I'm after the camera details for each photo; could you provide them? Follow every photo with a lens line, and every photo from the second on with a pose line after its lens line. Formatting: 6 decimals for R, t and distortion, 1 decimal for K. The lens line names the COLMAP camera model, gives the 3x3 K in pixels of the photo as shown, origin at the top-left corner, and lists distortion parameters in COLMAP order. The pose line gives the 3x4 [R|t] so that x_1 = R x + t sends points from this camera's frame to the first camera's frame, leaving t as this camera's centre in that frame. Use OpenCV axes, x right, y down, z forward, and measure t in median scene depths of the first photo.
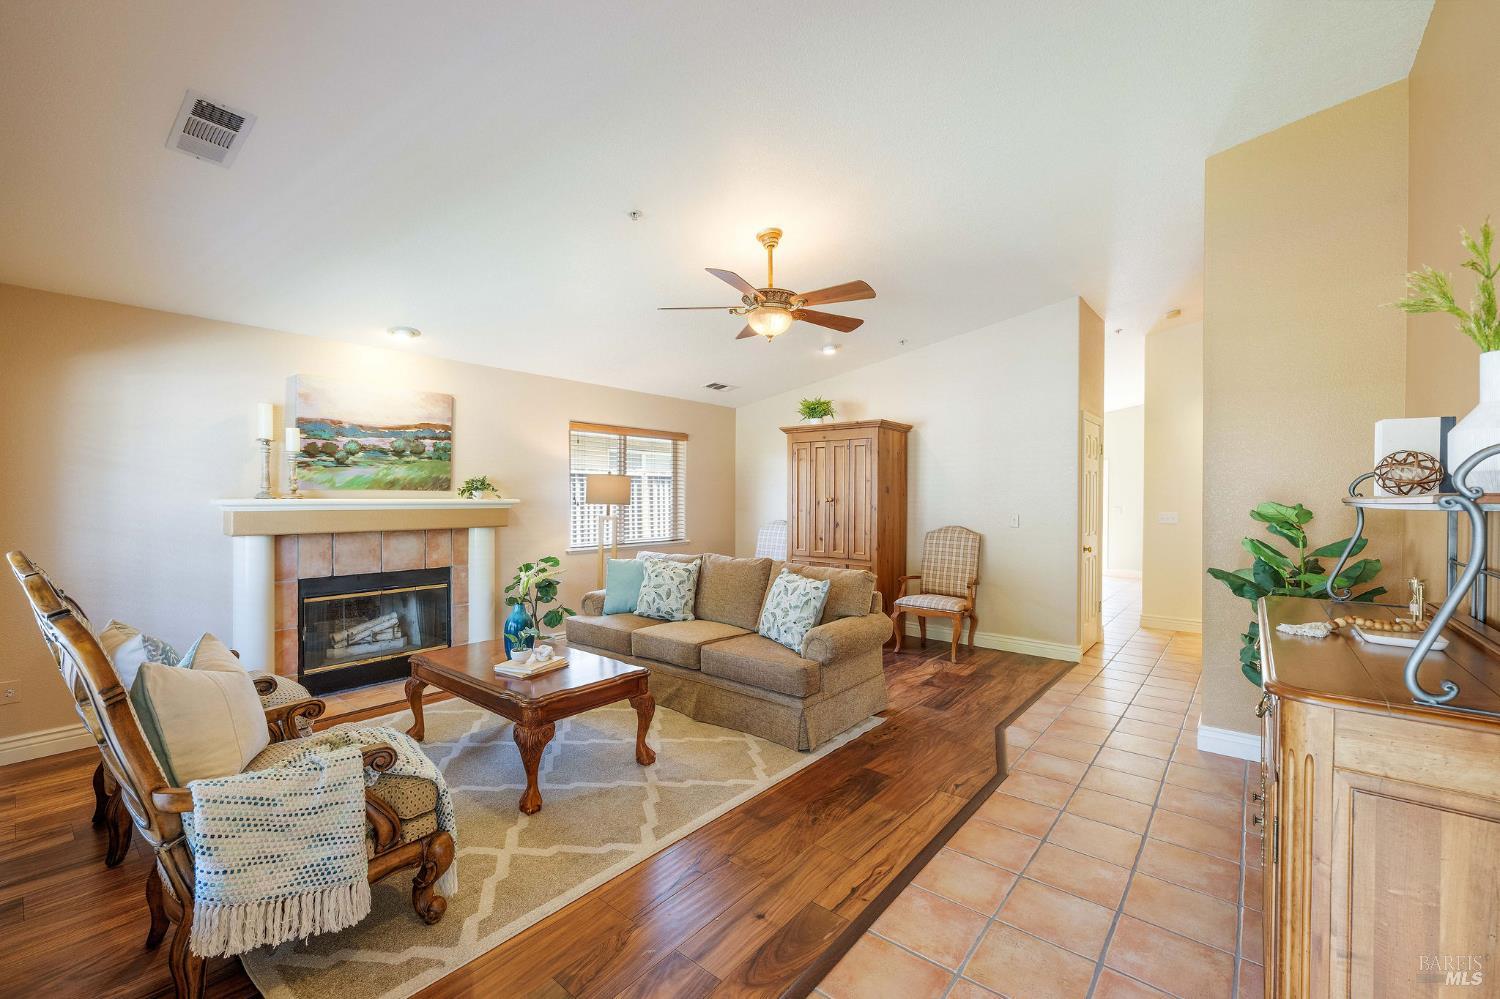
lens RADIAL K [[620.8, 0, 746.8], [0, 620.8, 500.2], [0, 0, 1]] dist [-0.000457, -0.000191]
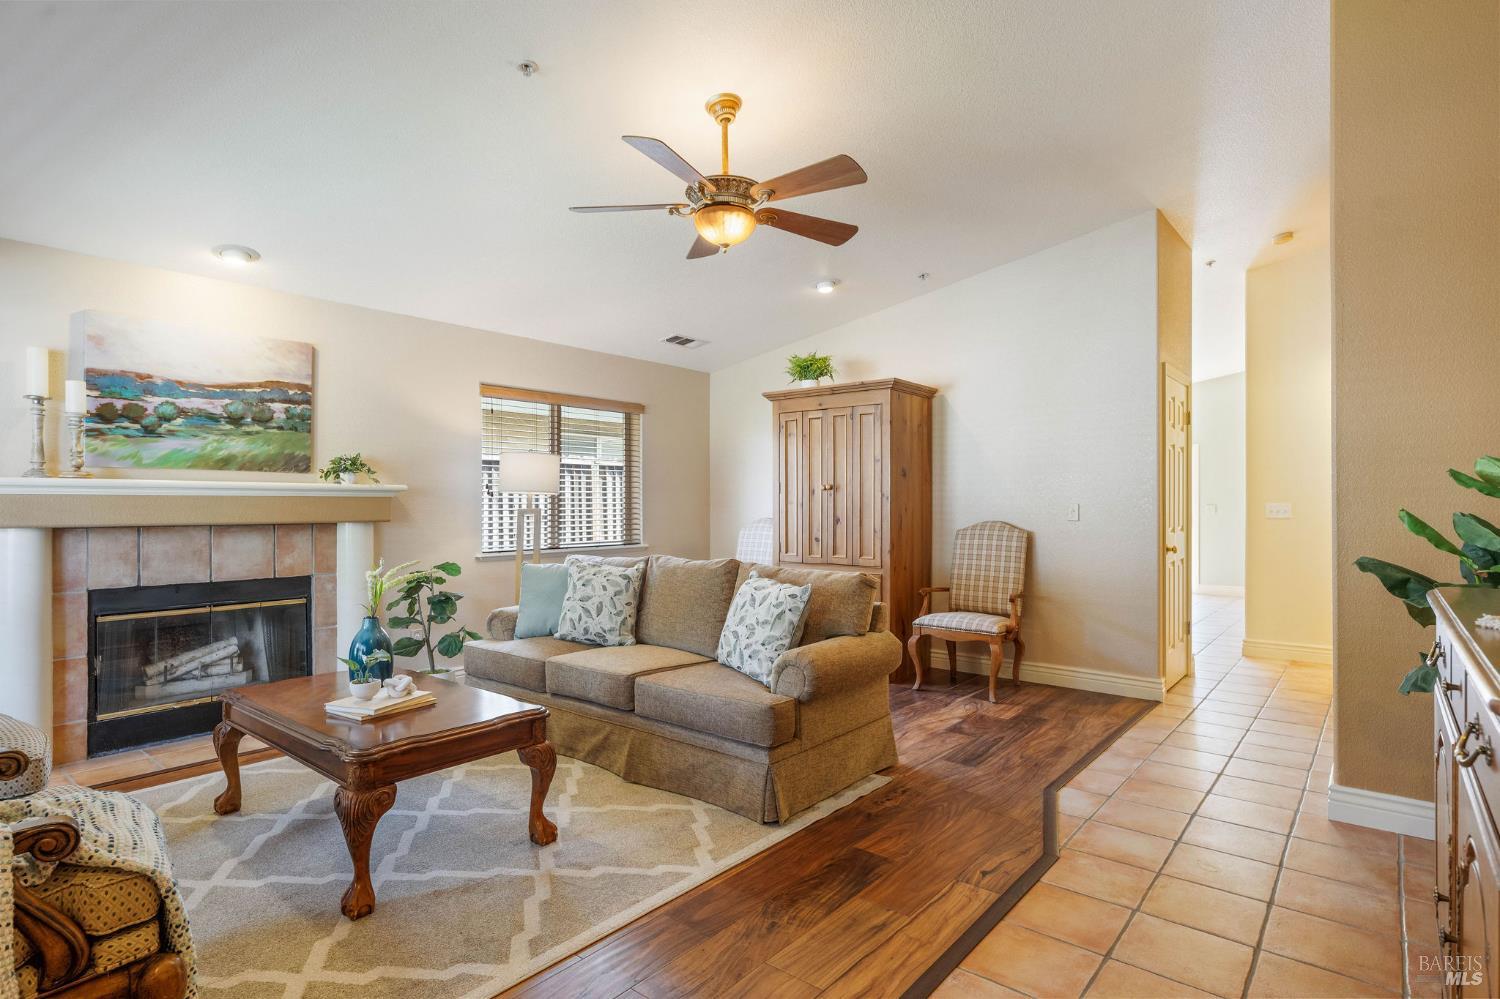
lens RADIAL K [[770.1, 0, 746.8], [0, 770.1, 503.3], [0, 0, 1]] dist [-0.003056, 0.001570]
pose [[0.999976, -0.005578, -0.004164, 0.053997], [0.005545, 0.999953, -0.007922, 0.035216], [0.004208, 0.007899, 0.999960, 0.092387]]
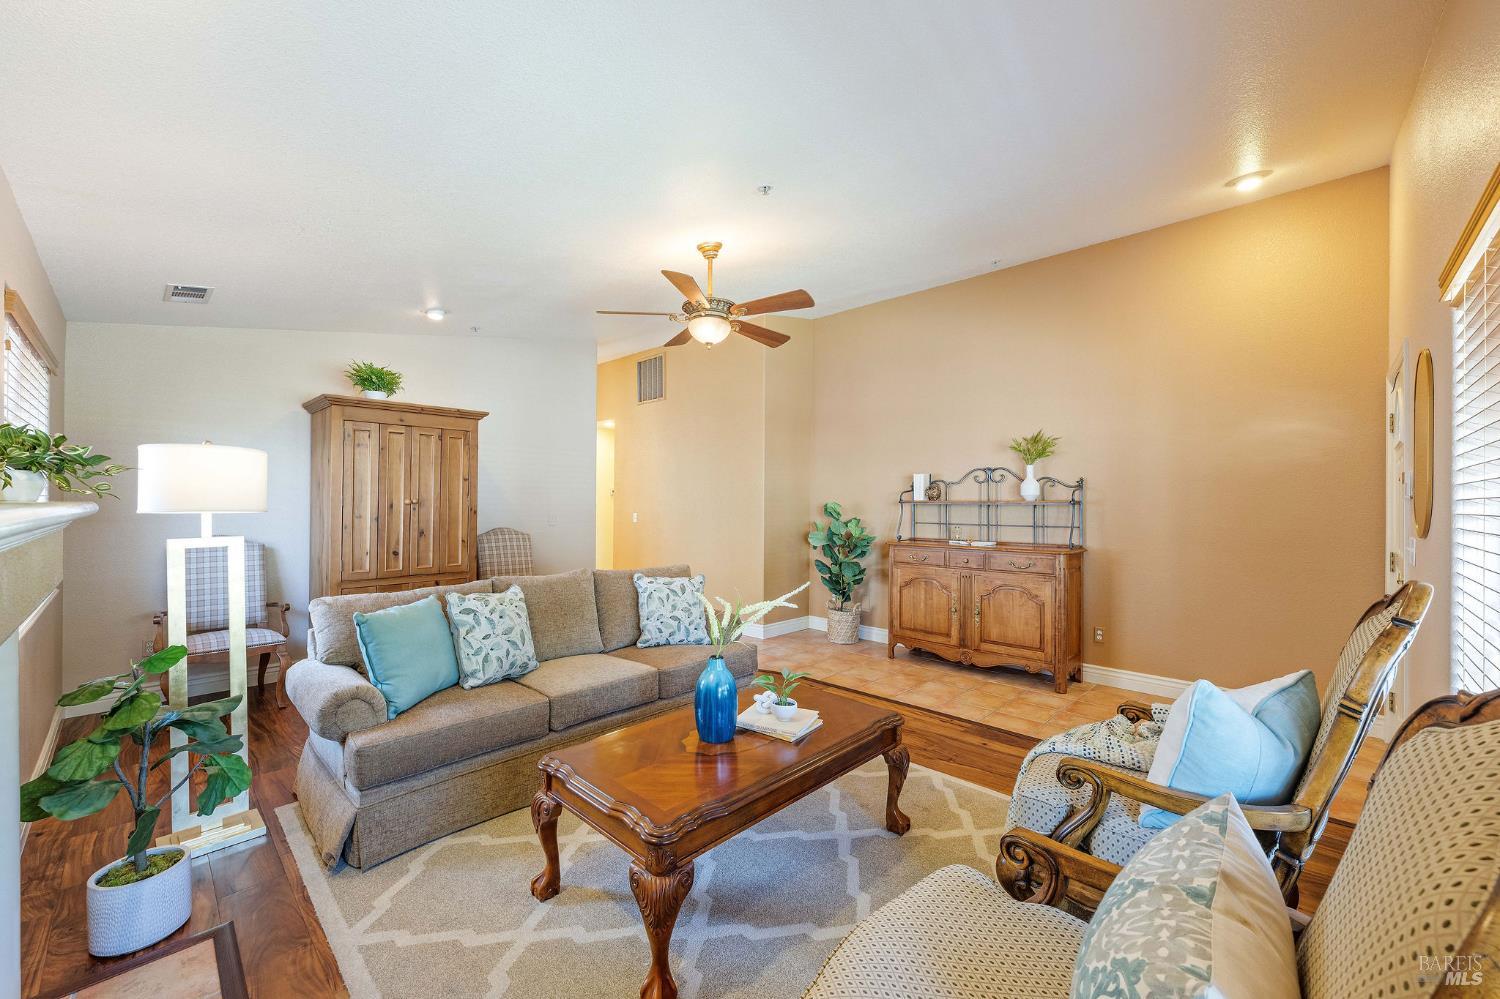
lens RADIAL K [[592.9, 0, 746.5], [0, 592.9, 501.9], [0, 0, 1]] dist [-0.000559, 0.000124]
pose [[0.086013, -0.002813, 0.996290, -0.785631], [0.002564, 0.999993, 0.002602, -0.001902], [-0.996291, 0.002331, 0.086020, 0.713936]]
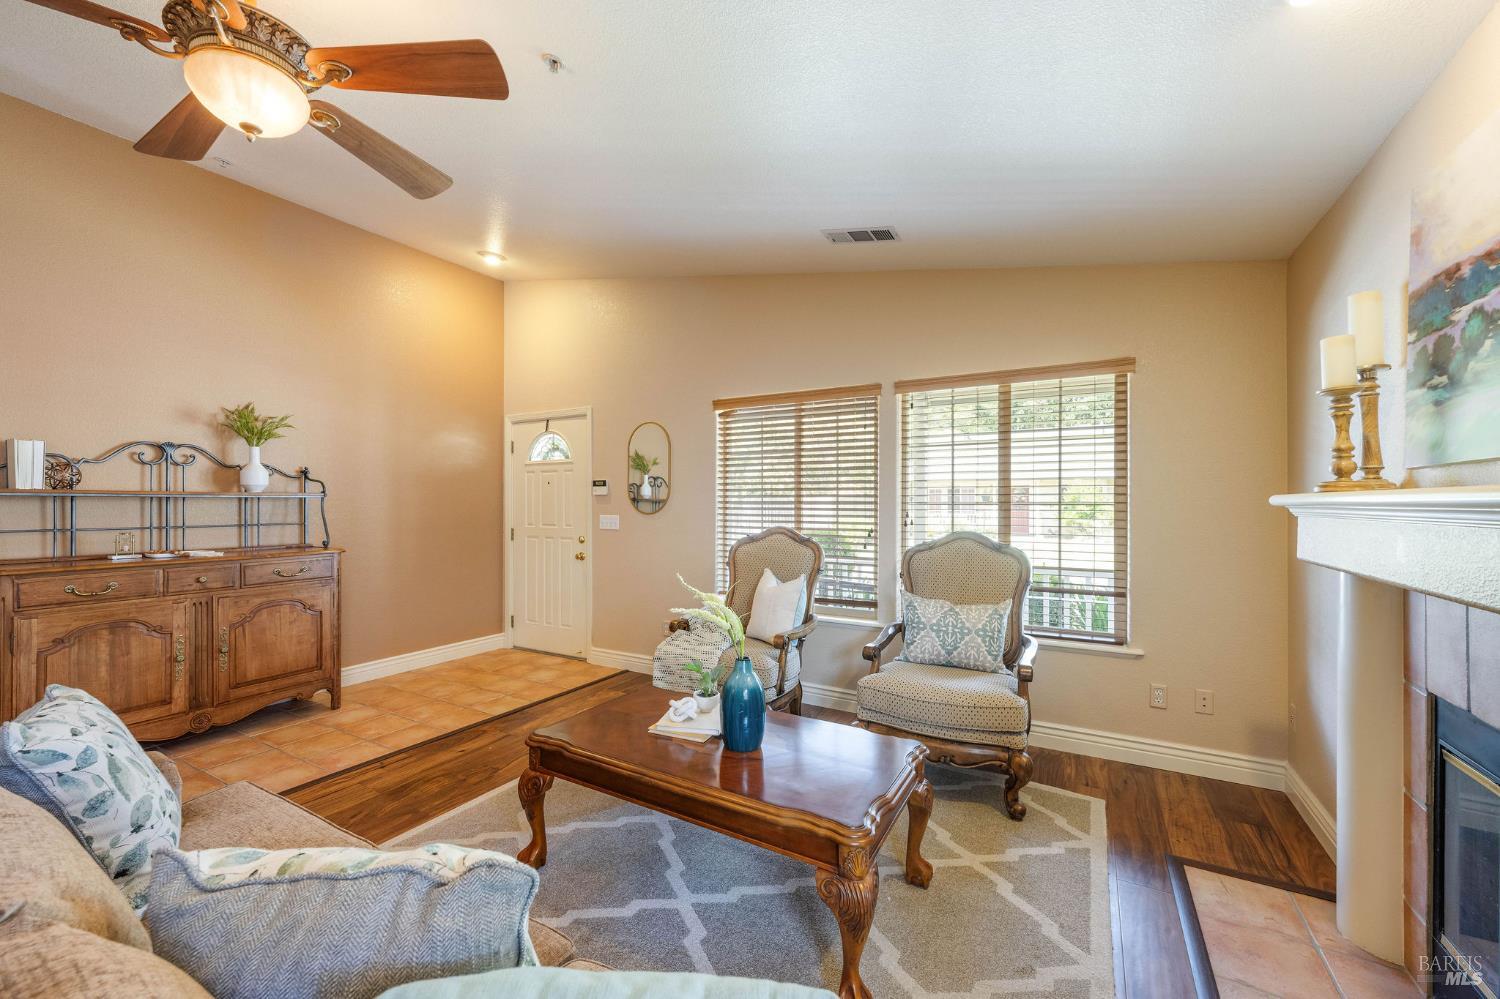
lens RADIAL K [[592.9, 0, 733.8], [0, 592.9, 496.6], [0, 0, 1]] dist [-0.000559, 0.000124]
pose [[-0.988133, -0.007588, -0.153411, -0.205177], [-0.006779, 0.999960, -0.005795, 0.006417], [0.153449, -0.004686, -0.988146, 1.243247]]
